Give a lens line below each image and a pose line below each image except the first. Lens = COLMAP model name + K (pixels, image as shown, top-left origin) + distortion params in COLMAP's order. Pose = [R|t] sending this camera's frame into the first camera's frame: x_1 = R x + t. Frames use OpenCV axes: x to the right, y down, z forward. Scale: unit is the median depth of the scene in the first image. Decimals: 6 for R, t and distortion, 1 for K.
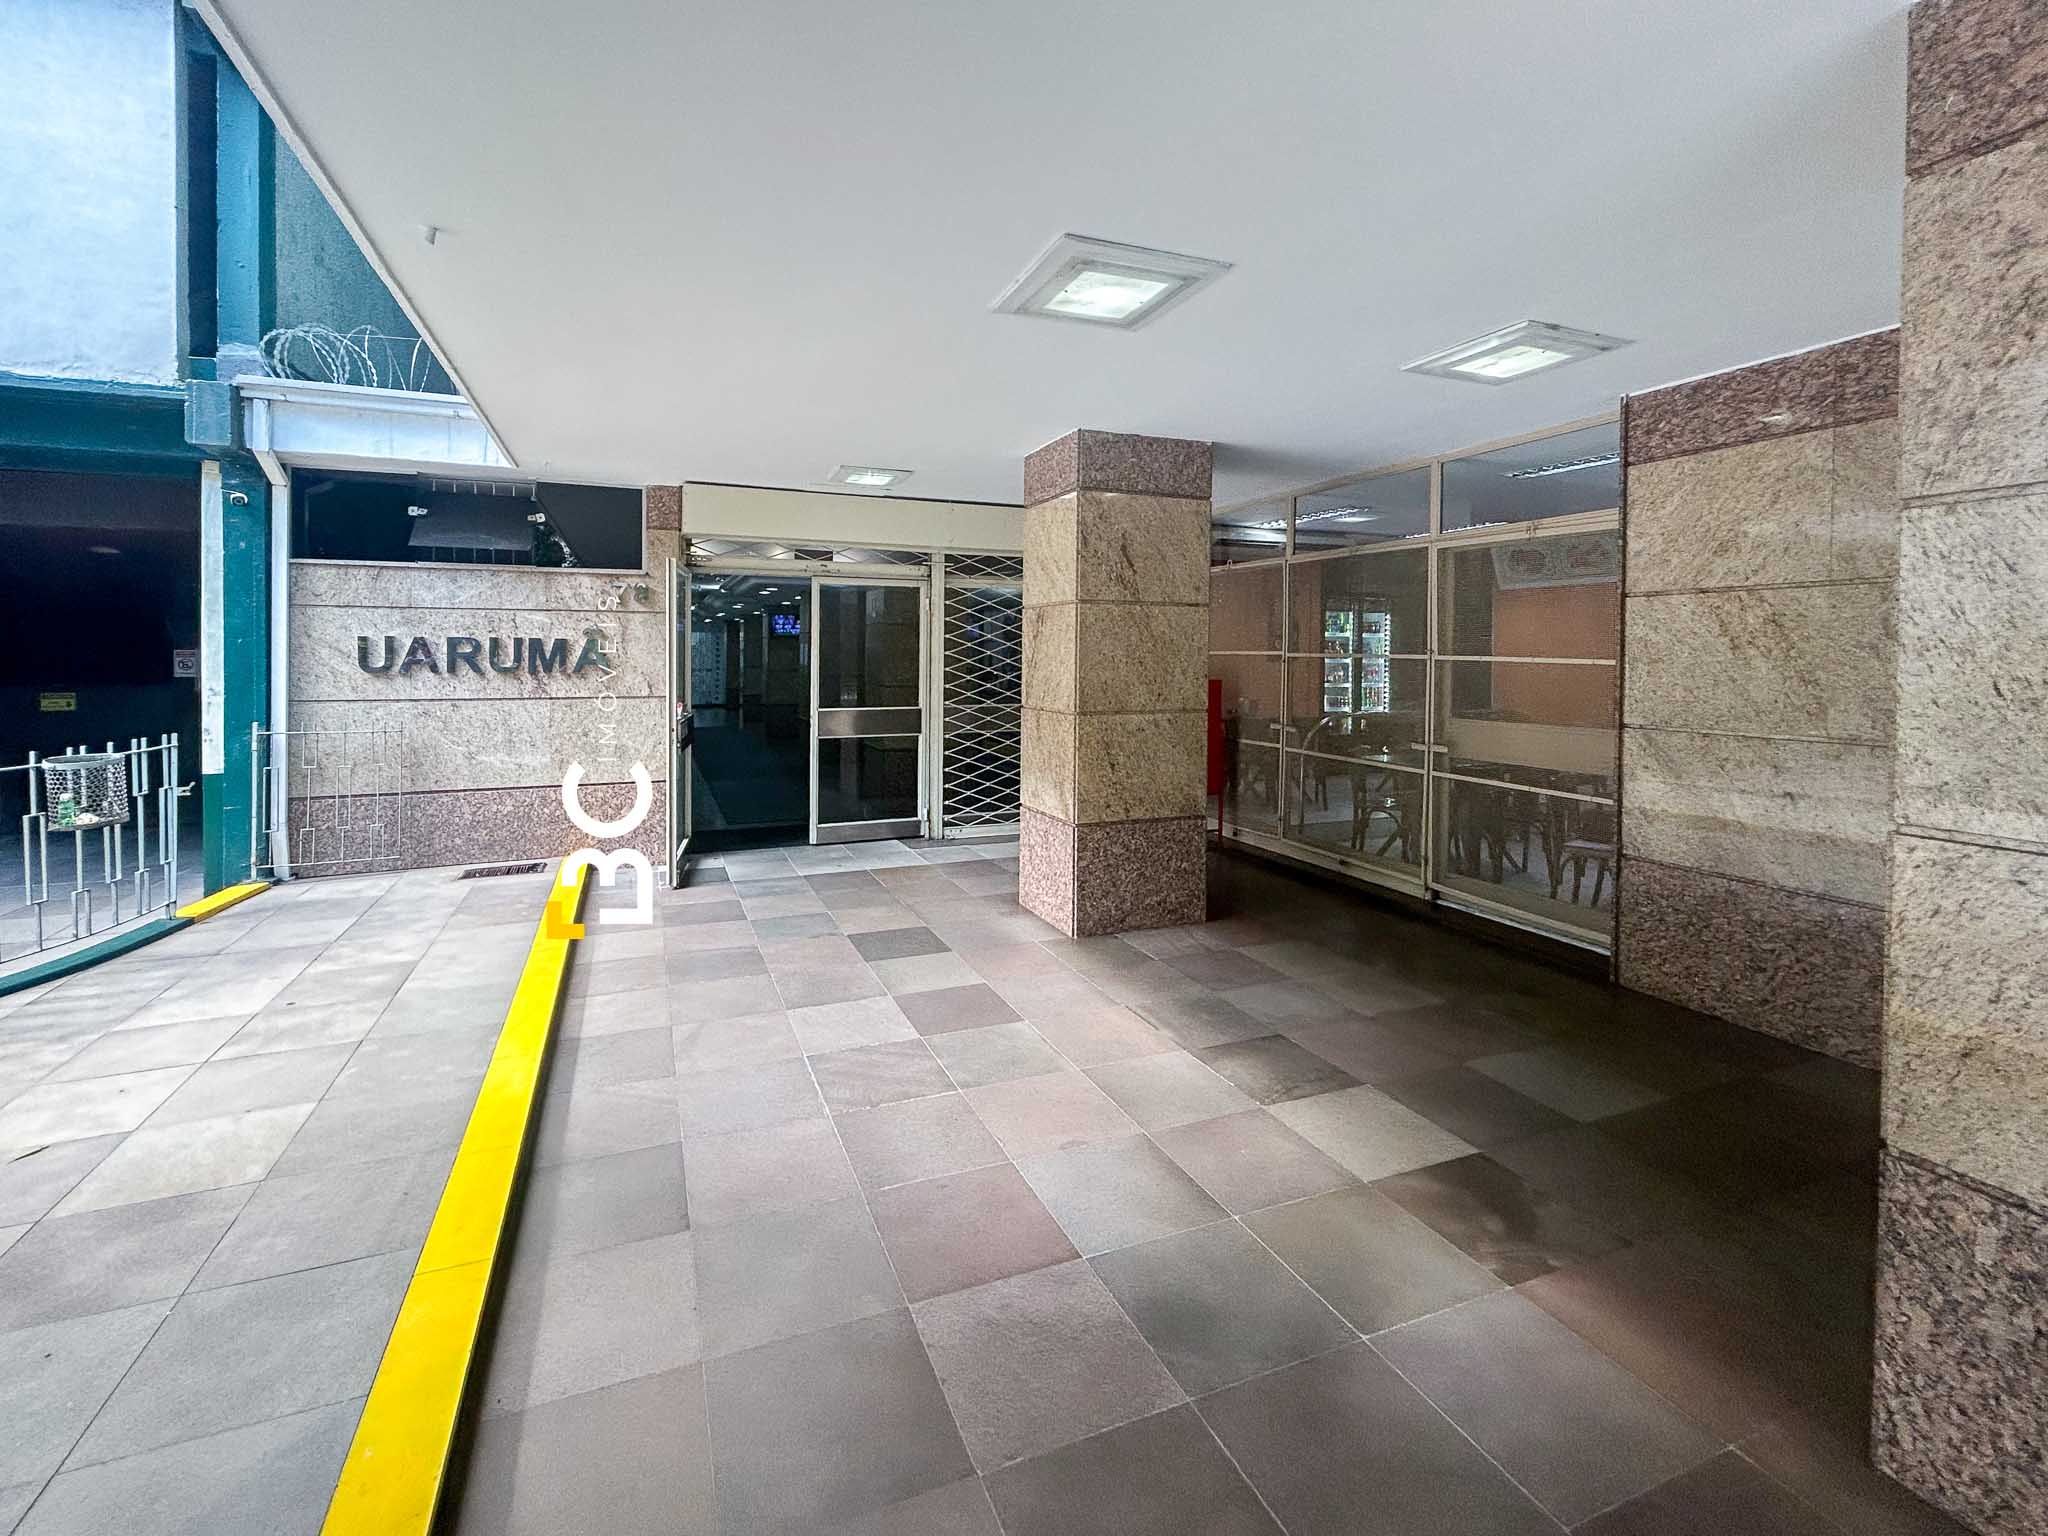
lens RADIAL K [[939.5, 0, 1000.7], [0, 939.5, 677.3], [0, 0, 1]] dist [-0.000938, 0.000257]
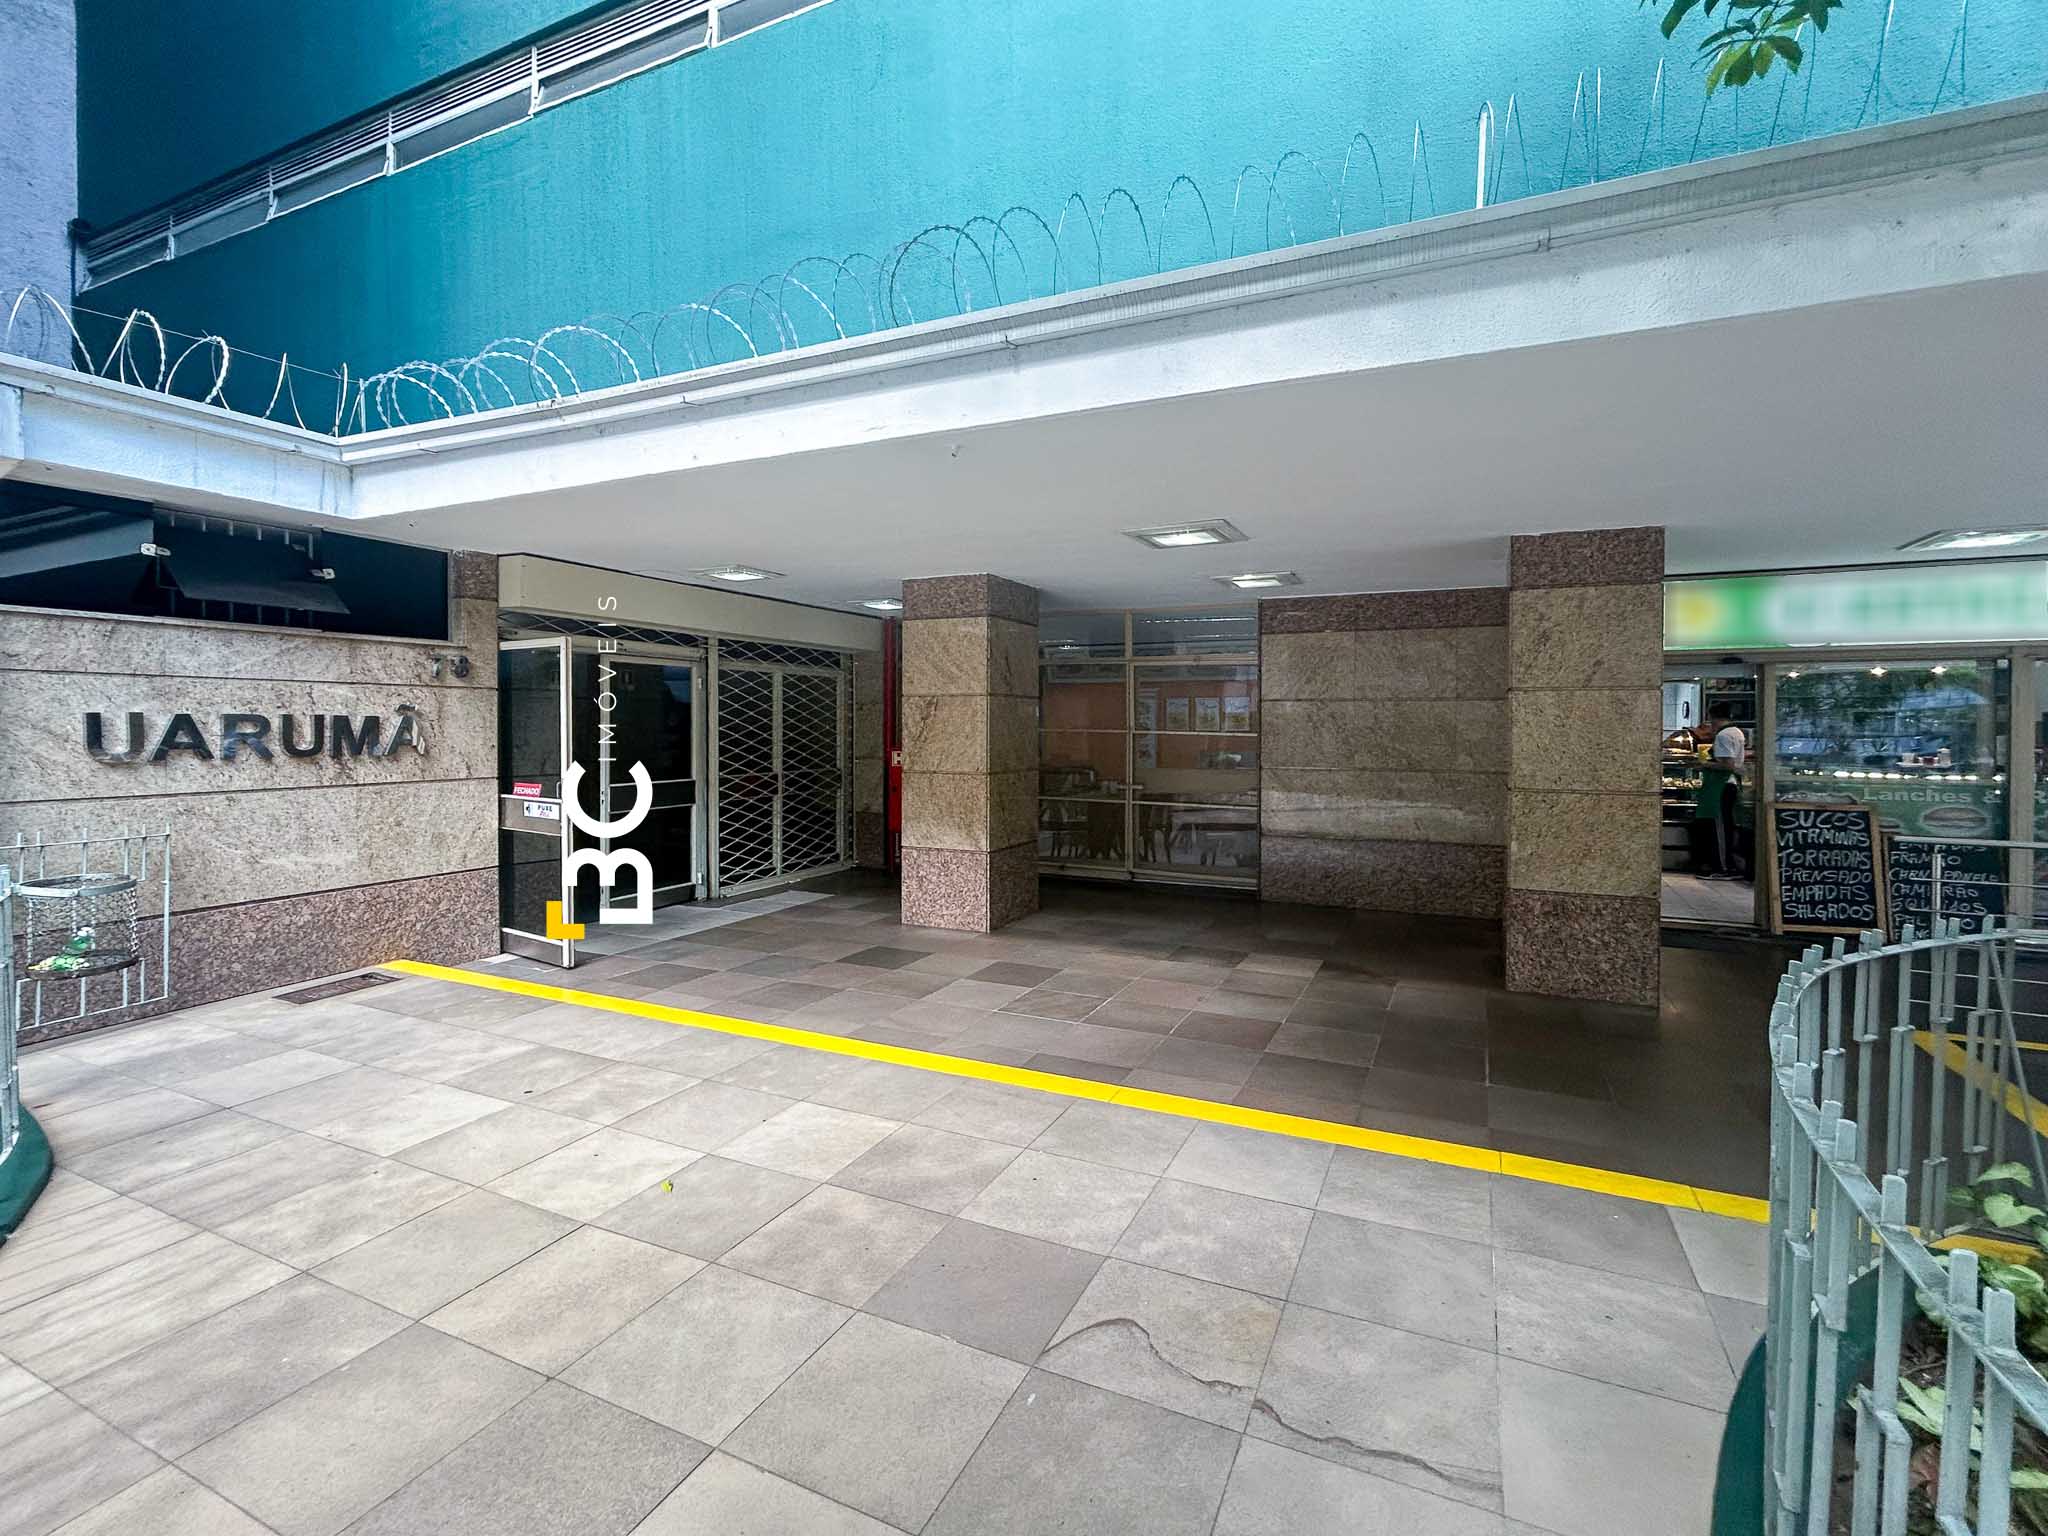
lens RADIAL K [[939.5, 0, 1020.7], [0, 939.5, 755.0], [0, 0, 1]] dist [-0.000938, 0.000257]
pose [[0.728868, -0.025283, 0.684187, -0.641486], [0.016275, 0.999675, 0.019604, -0.012731], [-0.684461, -0.003154, 0.729043, -0.050225]]
